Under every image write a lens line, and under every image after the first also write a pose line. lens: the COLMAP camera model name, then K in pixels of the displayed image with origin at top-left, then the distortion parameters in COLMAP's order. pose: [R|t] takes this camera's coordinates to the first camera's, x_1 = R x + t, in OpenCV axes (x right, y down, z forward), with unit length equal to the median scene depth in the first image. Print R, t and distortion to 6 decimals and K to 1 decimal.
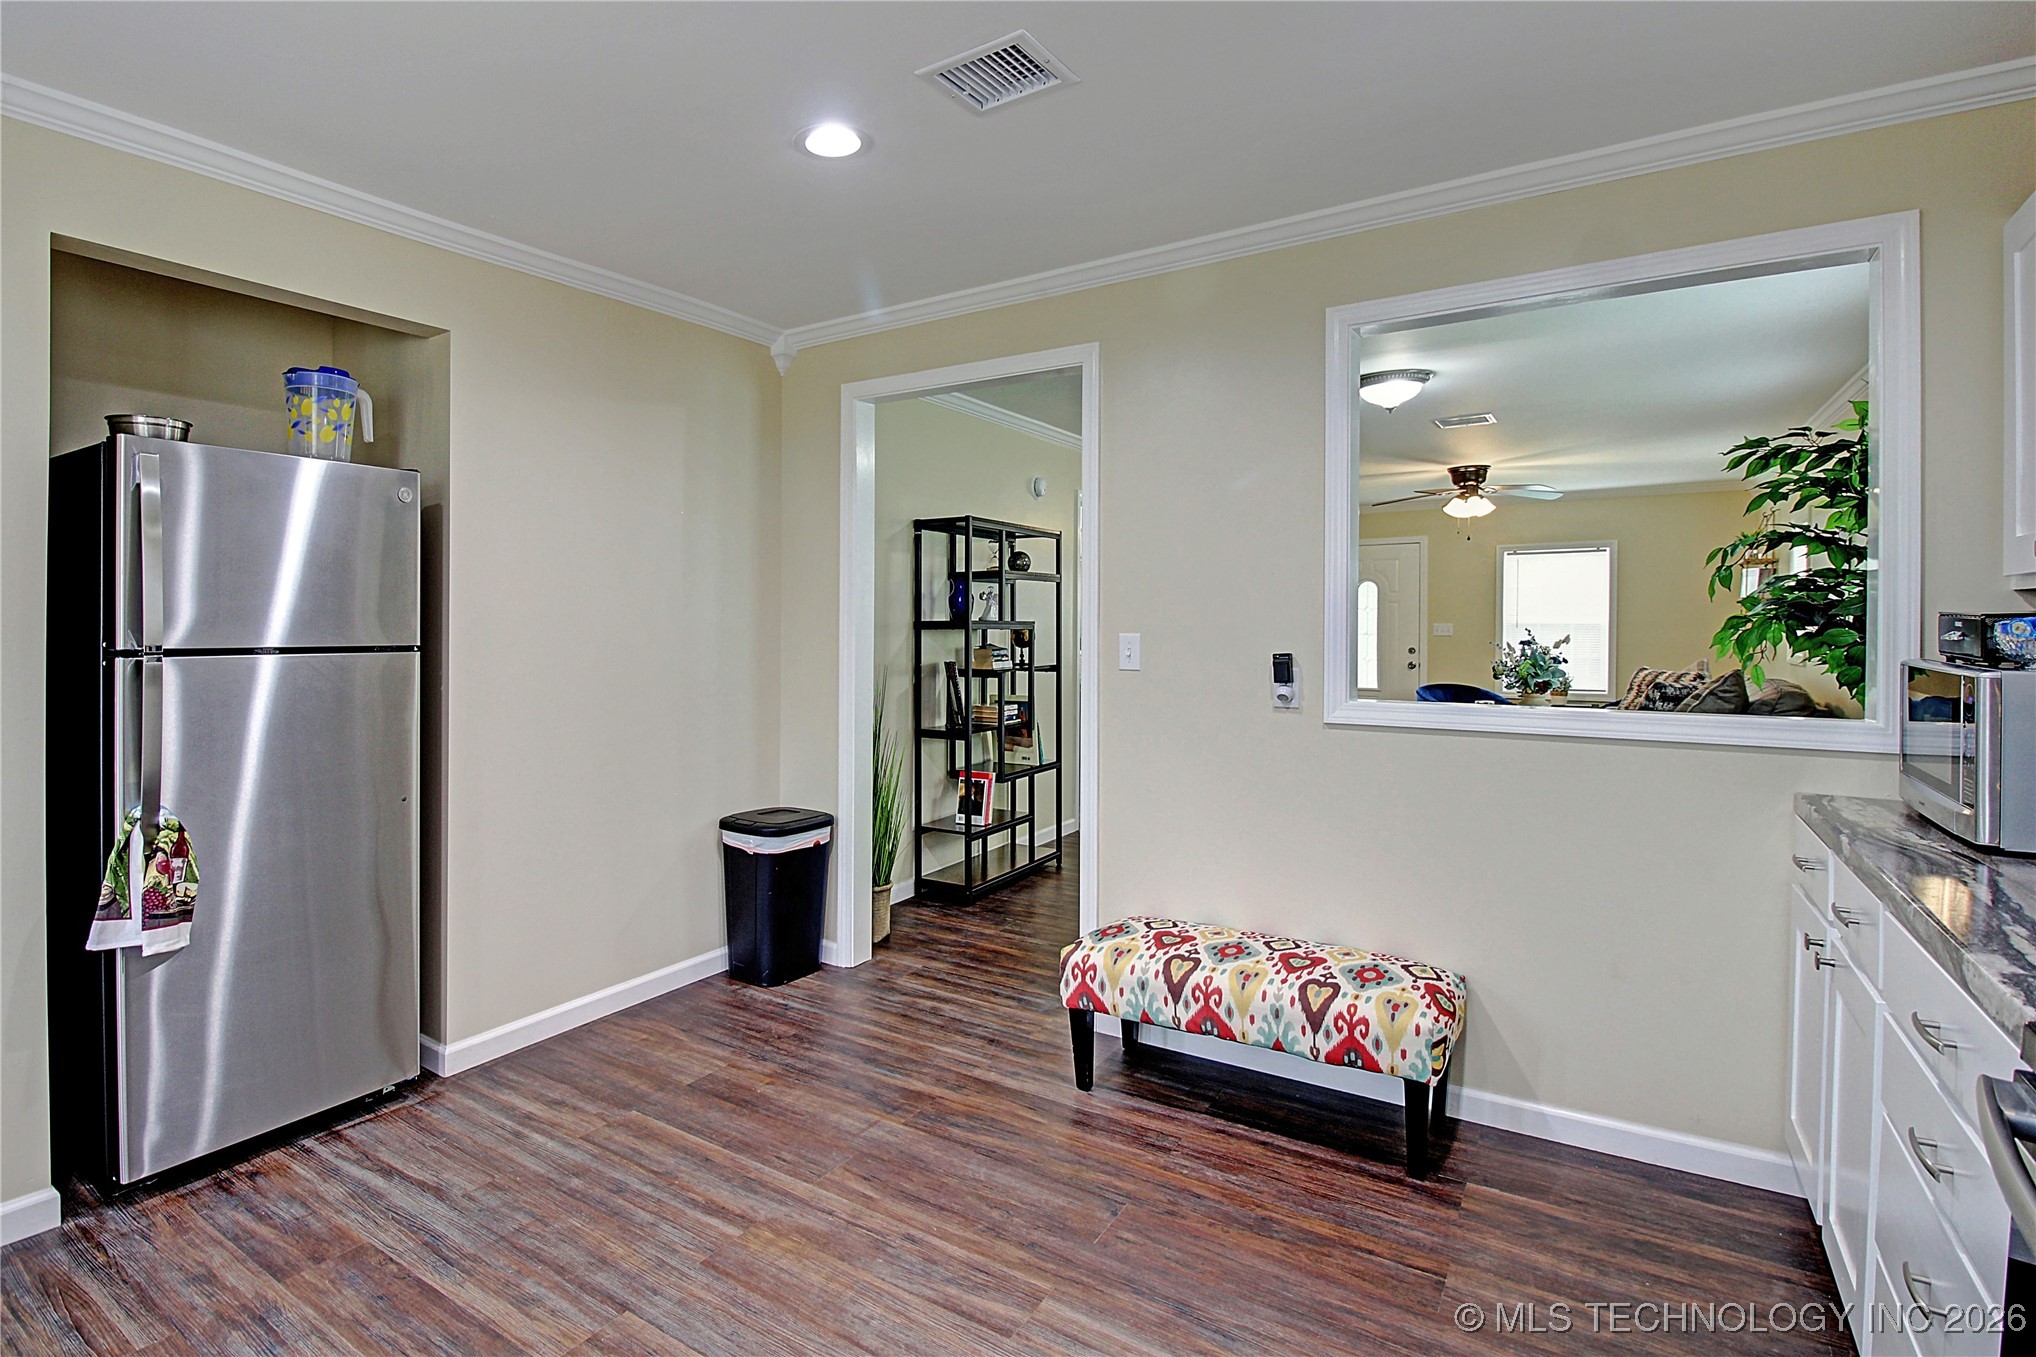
lens RADIAL K [[1015.5, 0, 853.1], [0, 1015.5, 635.8], [0, 0, 1]] dist [0.003716, -0.009303]
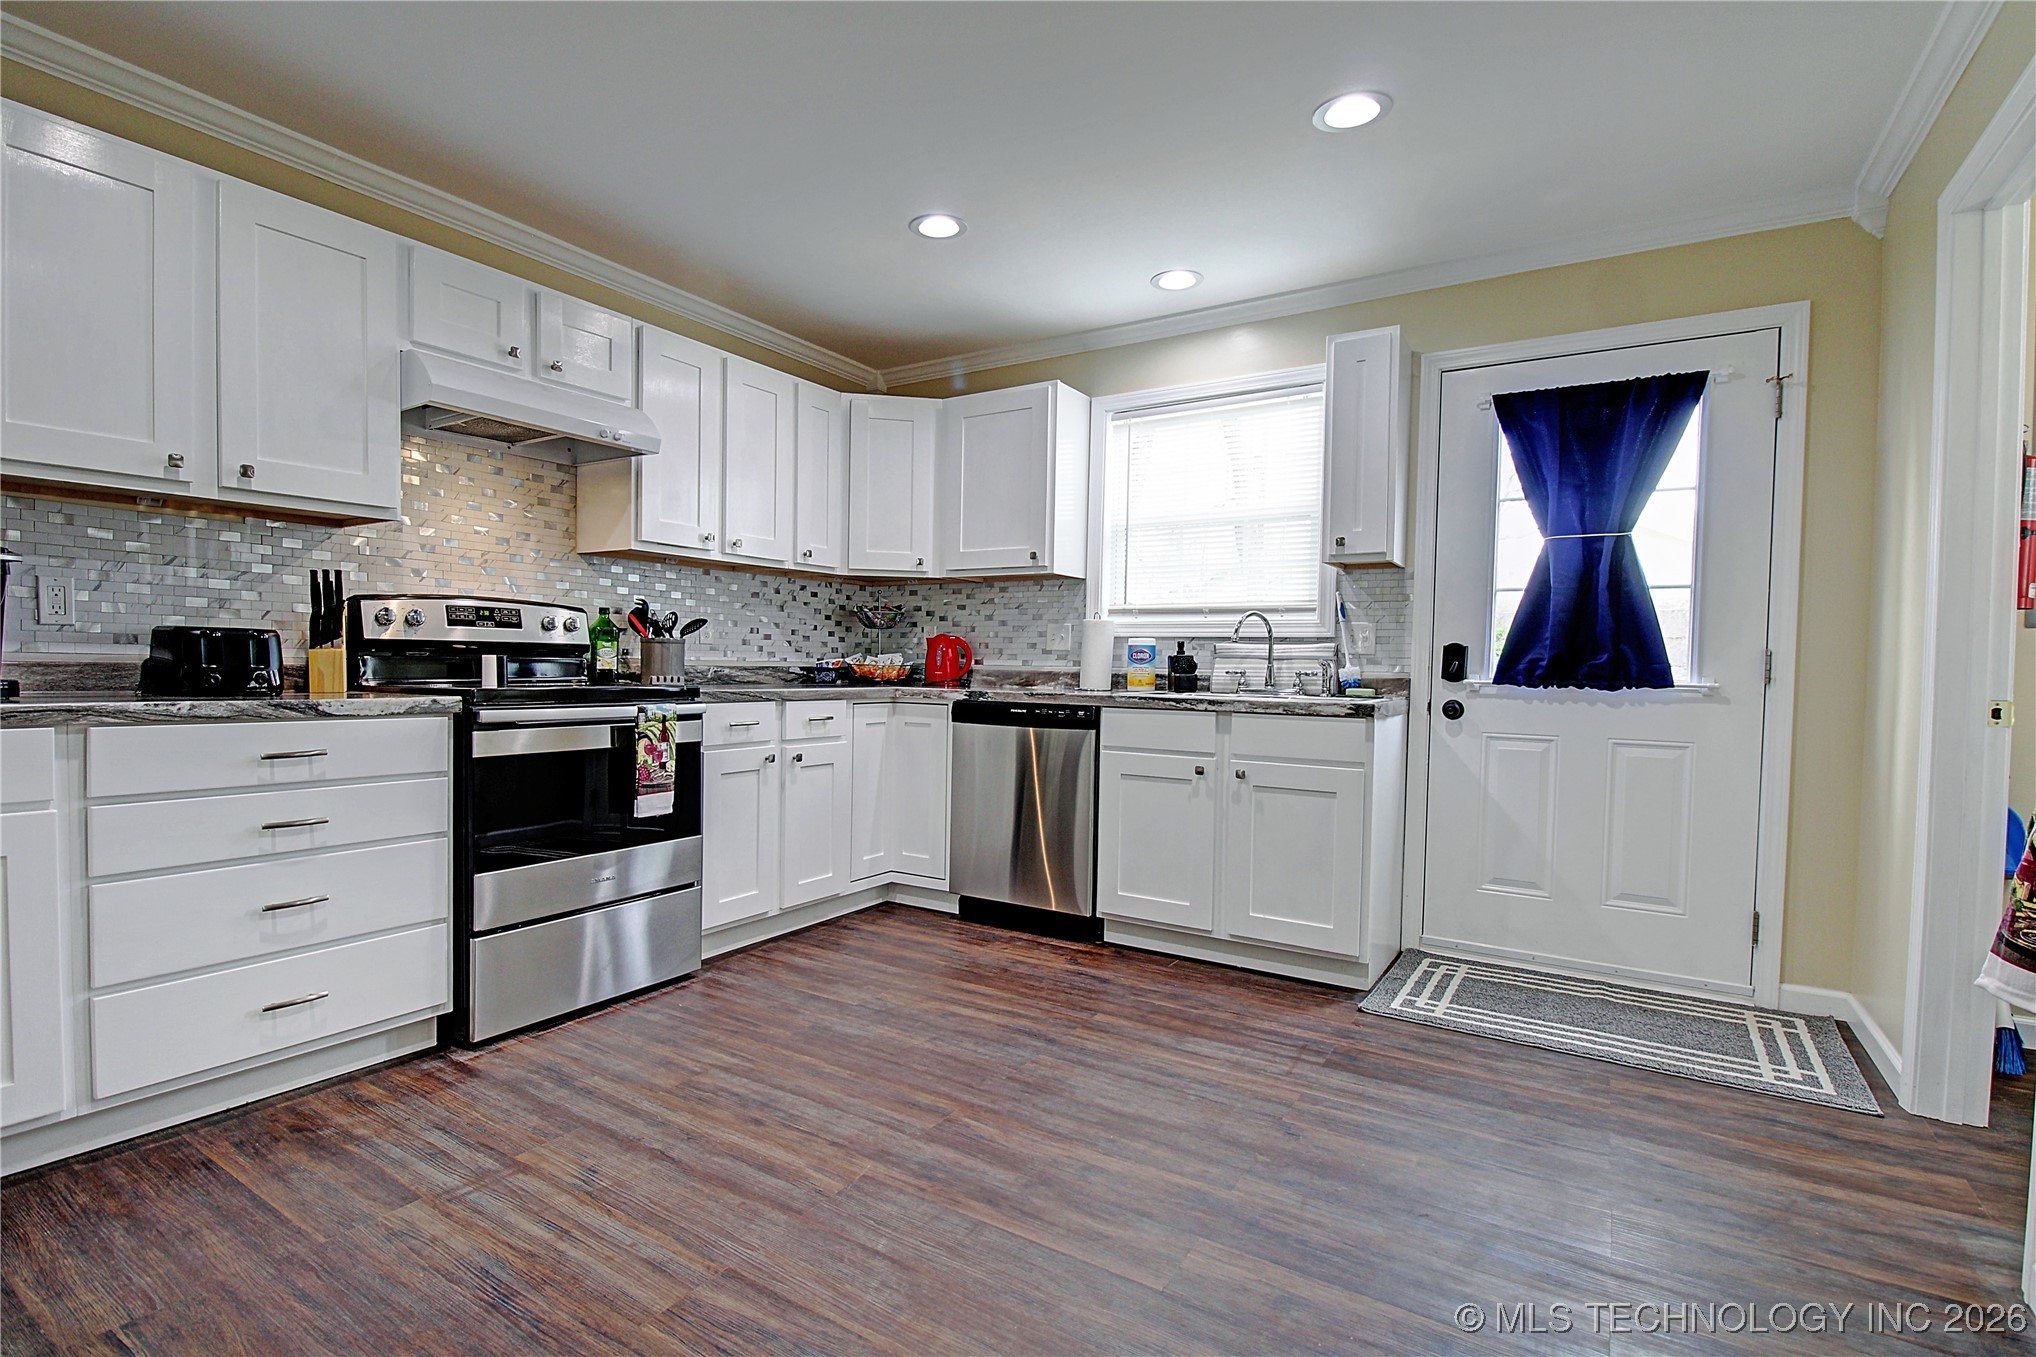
lens RADIAL K [[986.6, 0, 940.3], [0, 986.6, 695.6], [0, 0, 1]] dist [0.005909, -0.025053]
pose [[-0.998837, -0.017671, -0.044861, 0.007420], [-0.019692, 0.998792, 0.045011, 0.083405], [0.044011, 0.045842, -0.997979, 1.210166]]
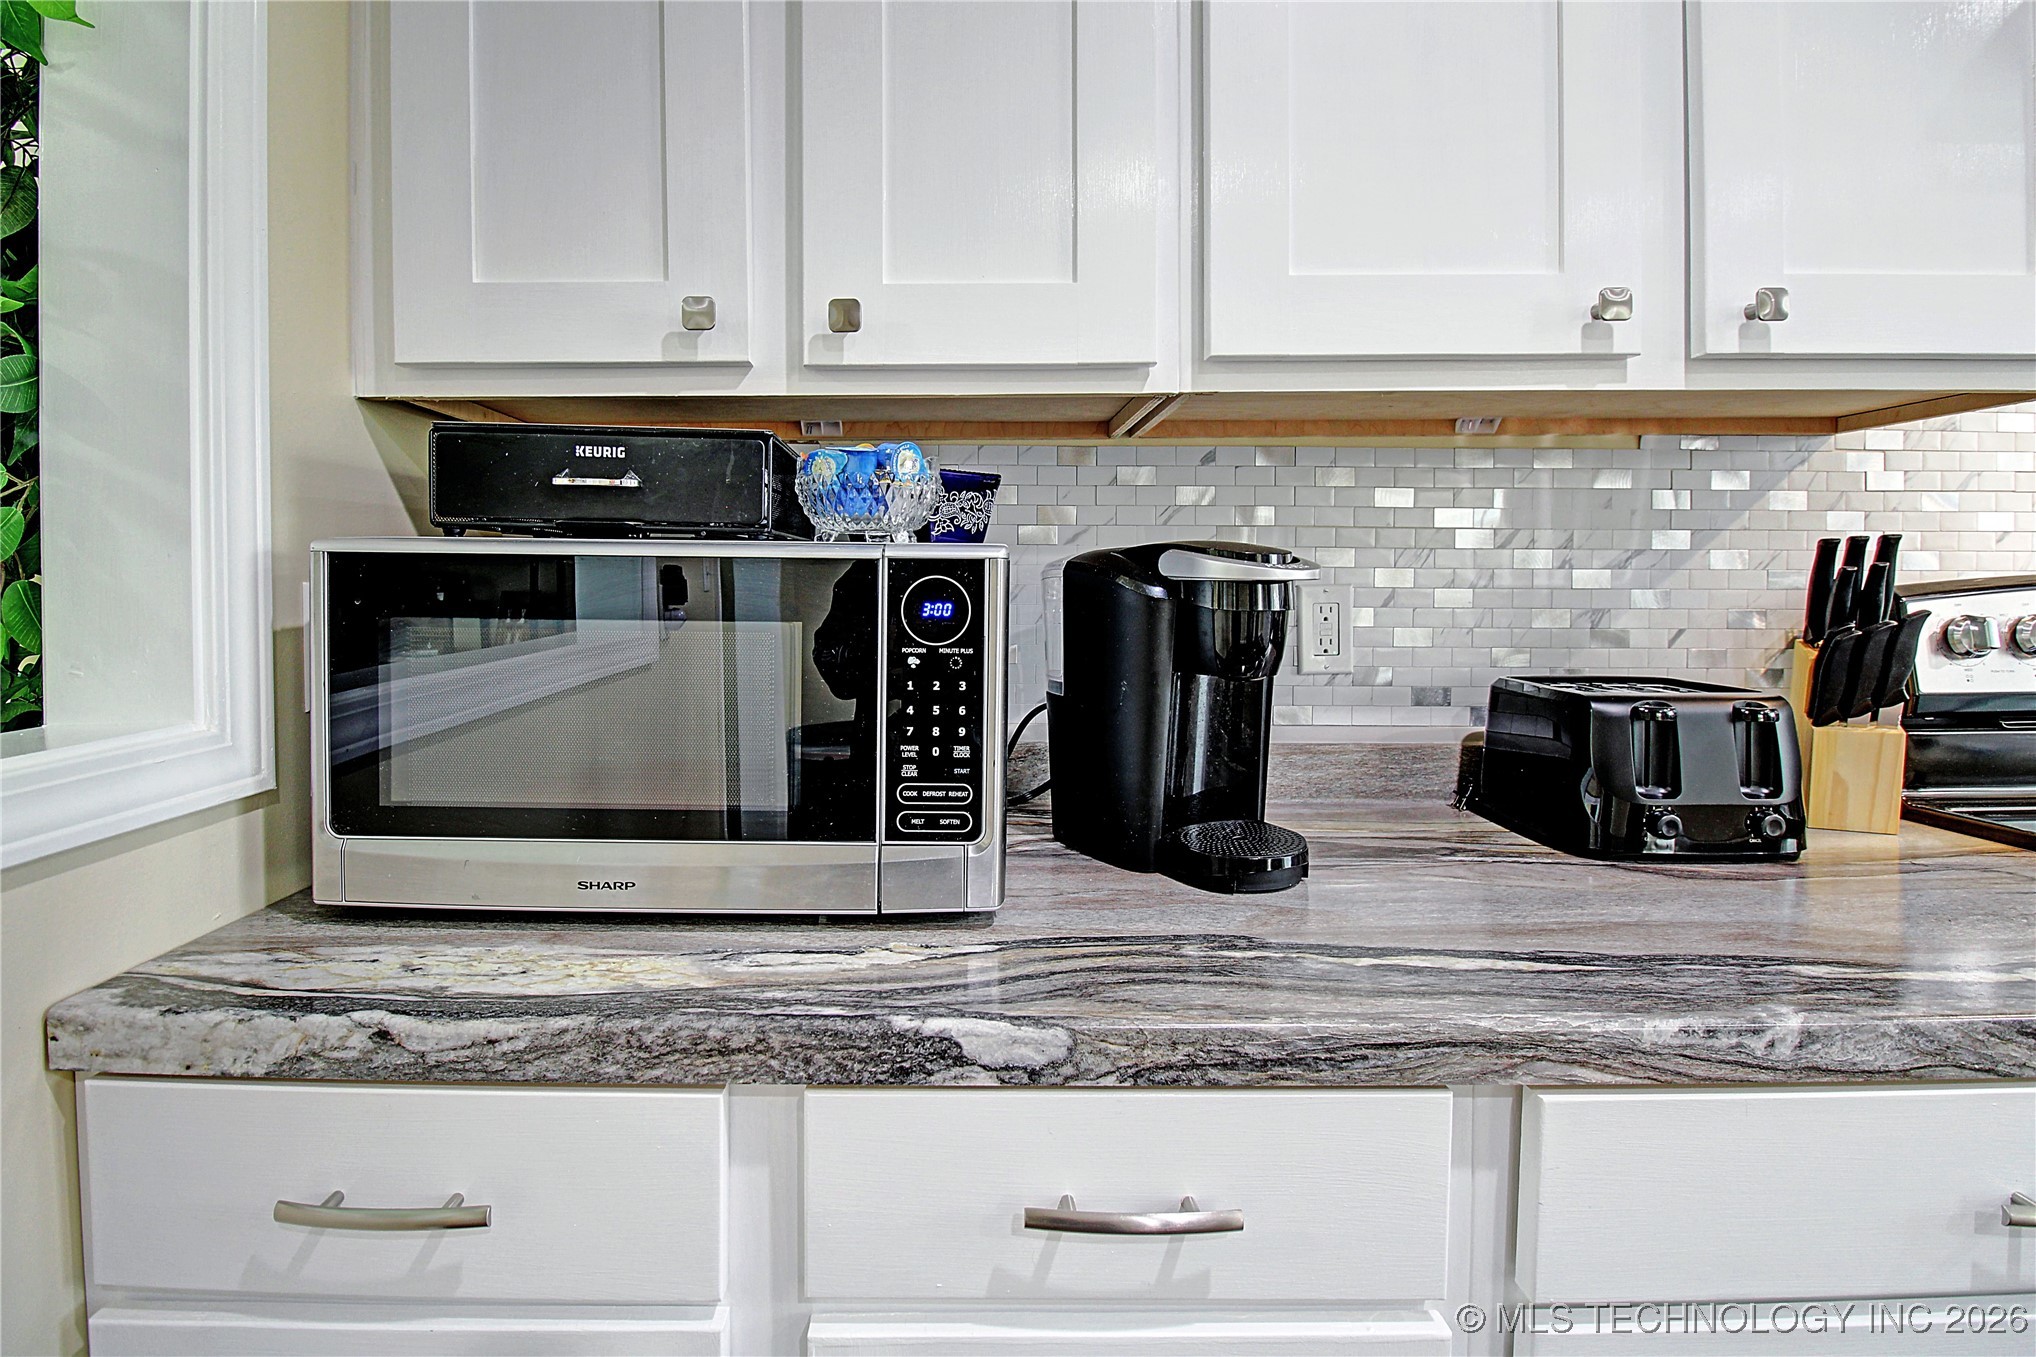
lens RADIAL K [[976.2, 0, 950.3], [0, 976.2, 599.8], [0, 0, 1]] dist [-0.010384, -0.000119]
pose [[-0.594978, -0.015383, 0.803595, 0.454570], [0.010595, 0.999580, 0.026979, 0.029067], [-0.803672, 0.024566, -0.594565, 0.761105]]
